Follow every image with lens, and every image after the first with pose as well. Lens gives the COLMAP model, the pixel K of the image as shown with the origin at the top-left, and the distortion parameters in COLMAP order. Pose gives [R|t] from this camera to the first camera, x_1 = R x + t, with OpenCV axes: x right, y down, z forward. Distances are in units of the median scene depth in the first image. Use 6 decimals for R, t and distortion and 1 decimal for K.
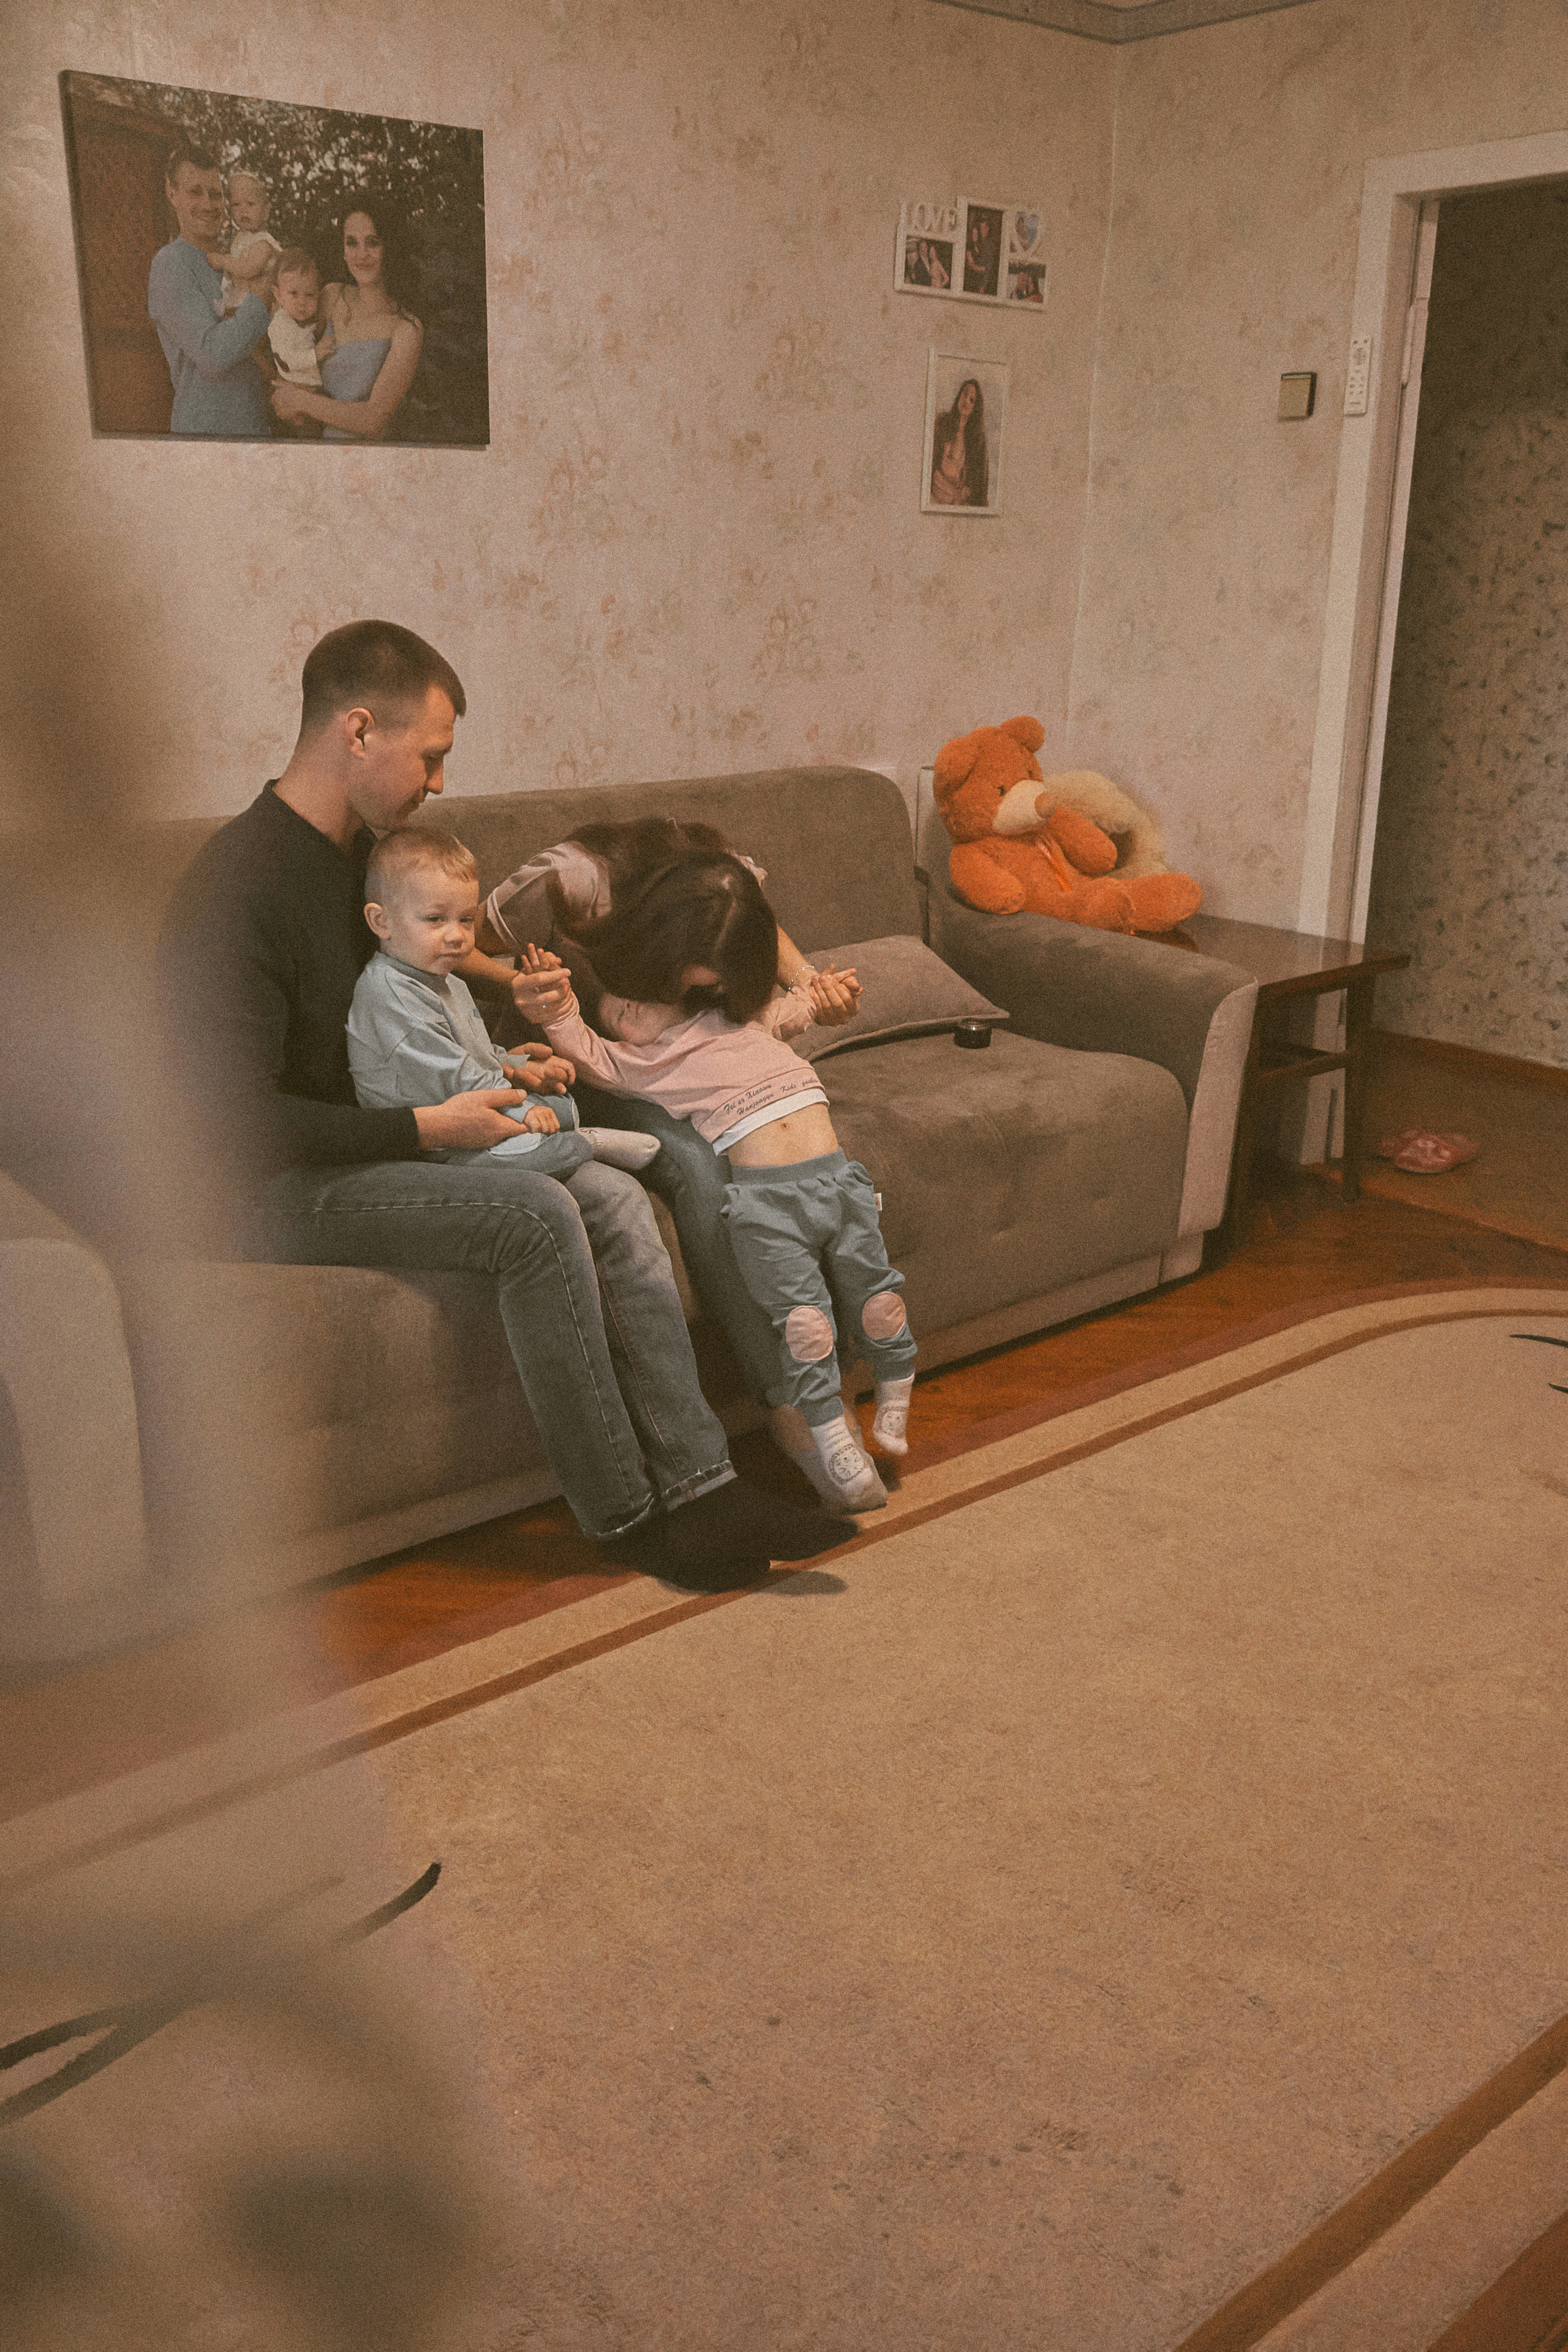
lens RADIAL K [[1893.8, 0, 789.5], [0, 1893.8, 1195.2], [0, 0, 1]] dist [0.003709, -0.029064]
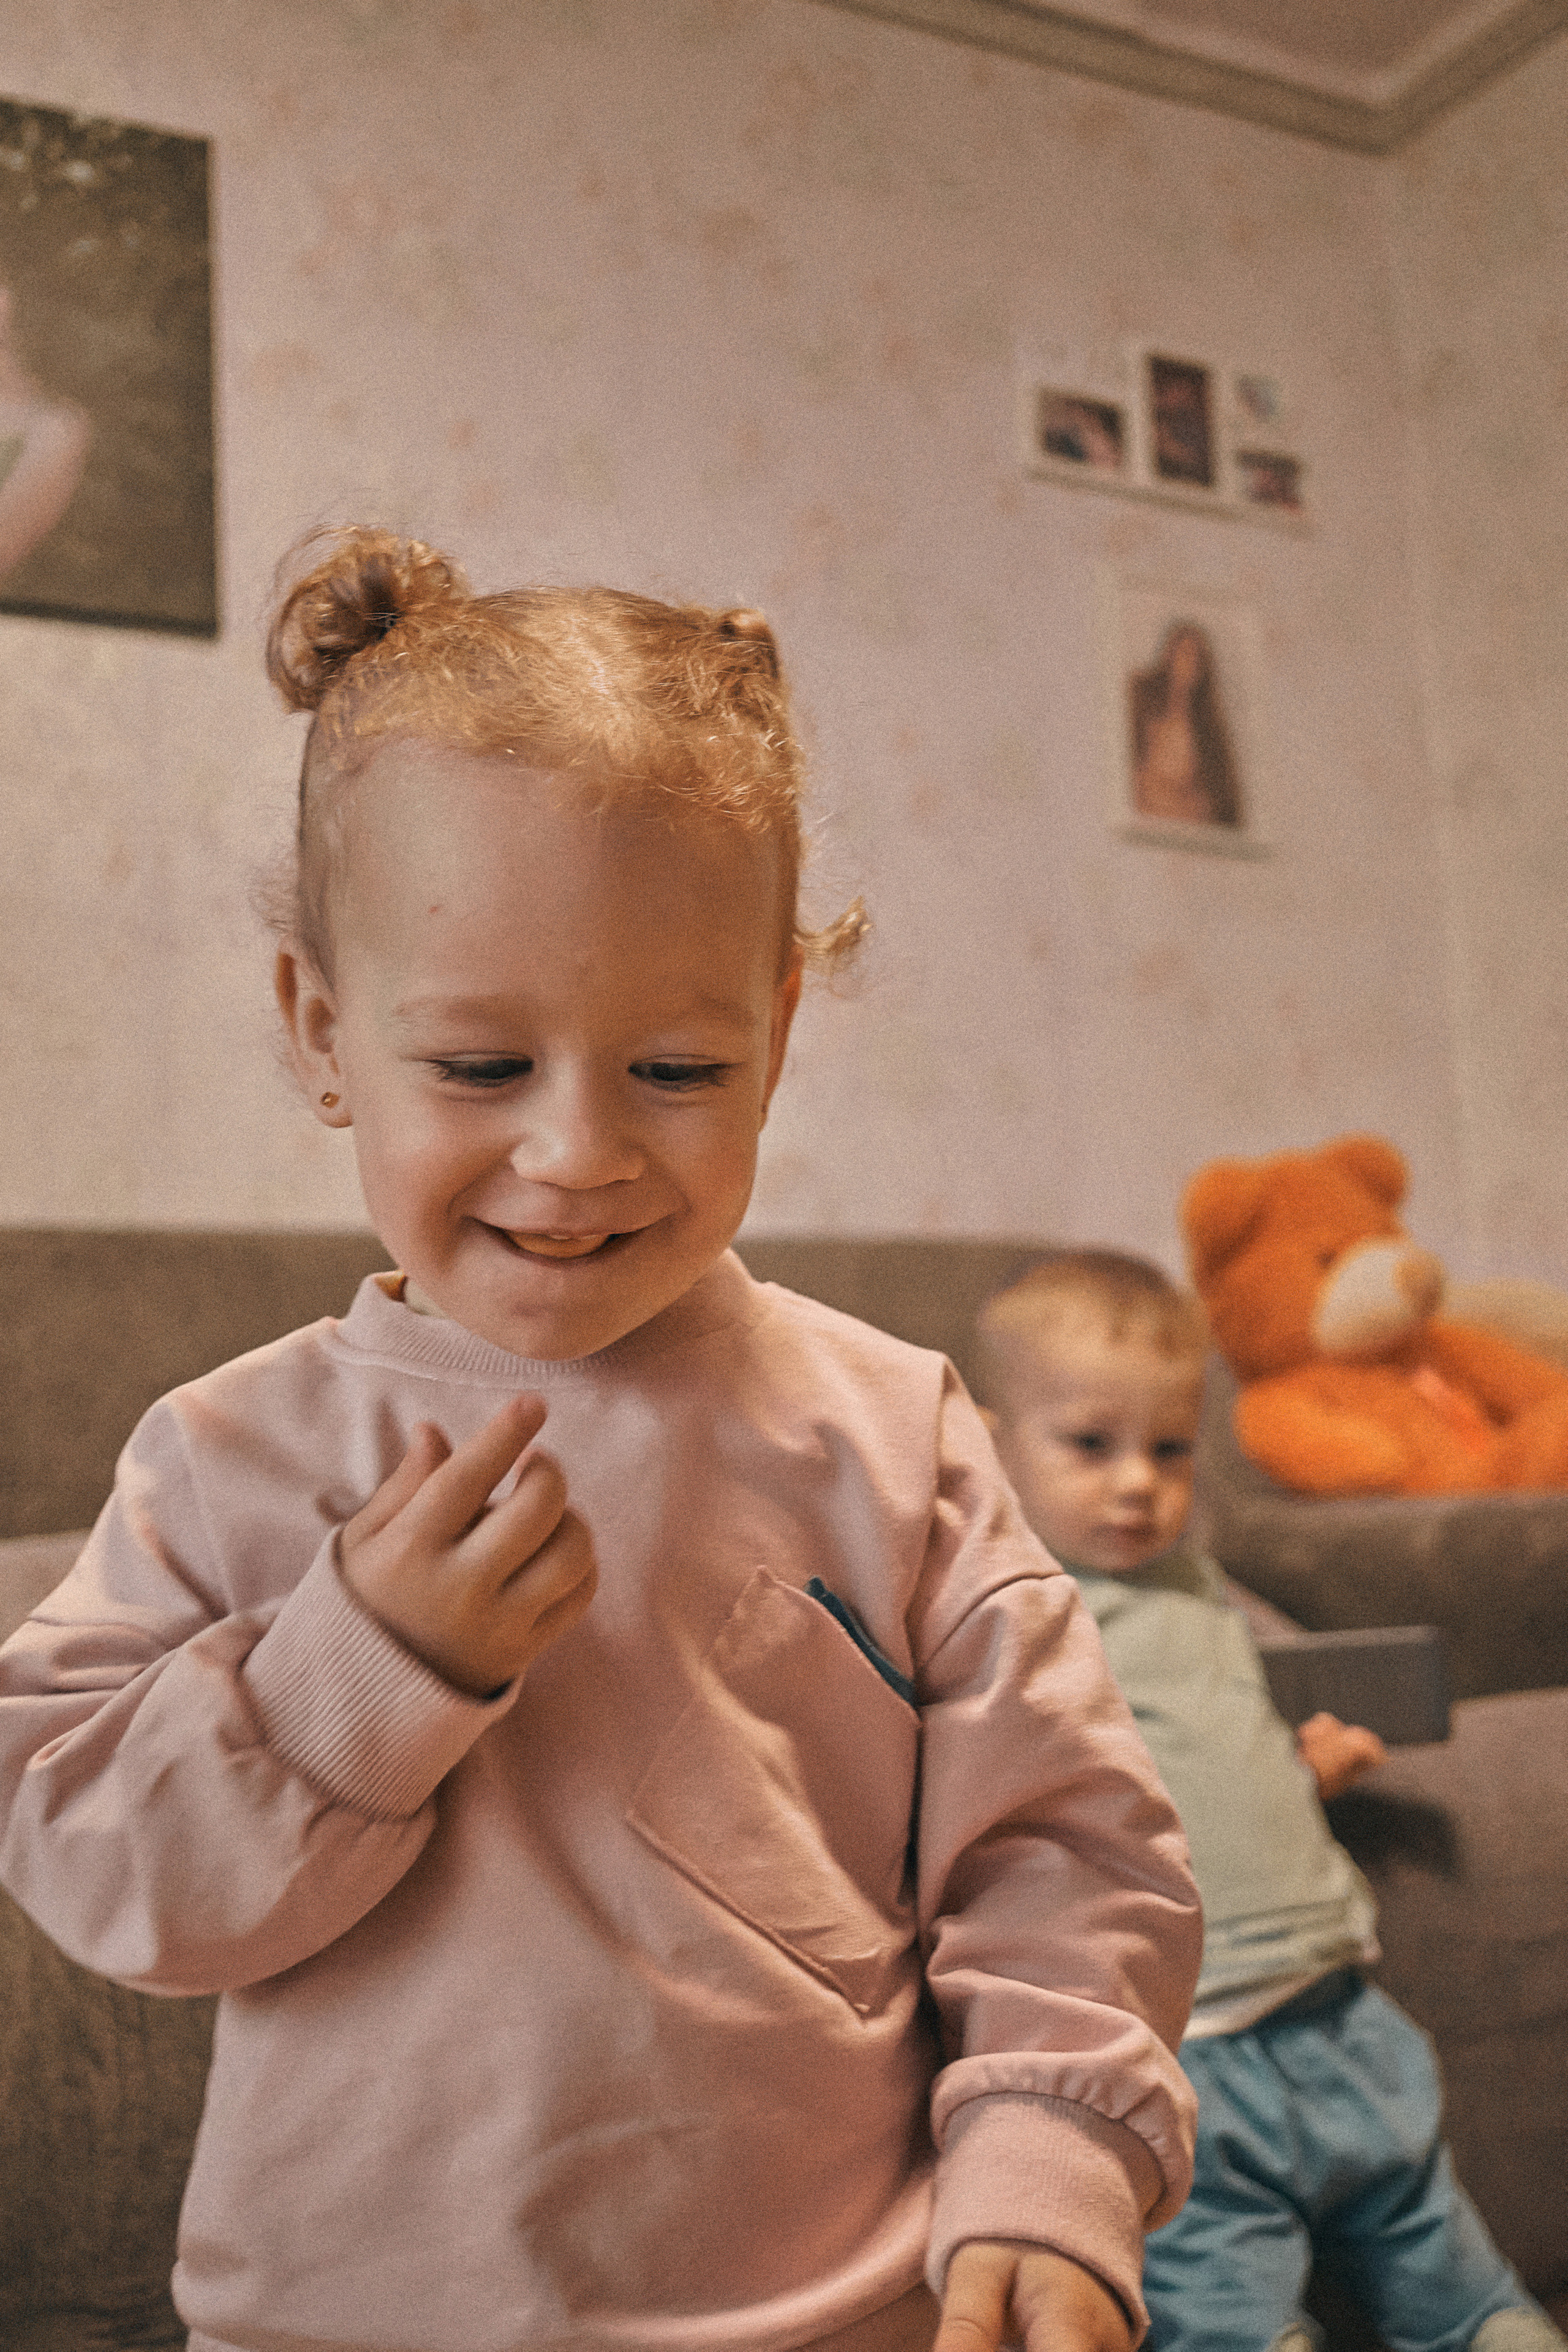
lens RADIAL K [[2616.3, 0, 778.7], [0, 2616.3, 1175.7], [0, 0, 1]] dist [0.010011, 0.000000]
pose [[0.985826, -0.095680, -0.137813, 0.068329], [0.022030, 0.888149, -0.459027, 0.065677], [0.166318, 0.449485, 0.877668, 0.378135]]
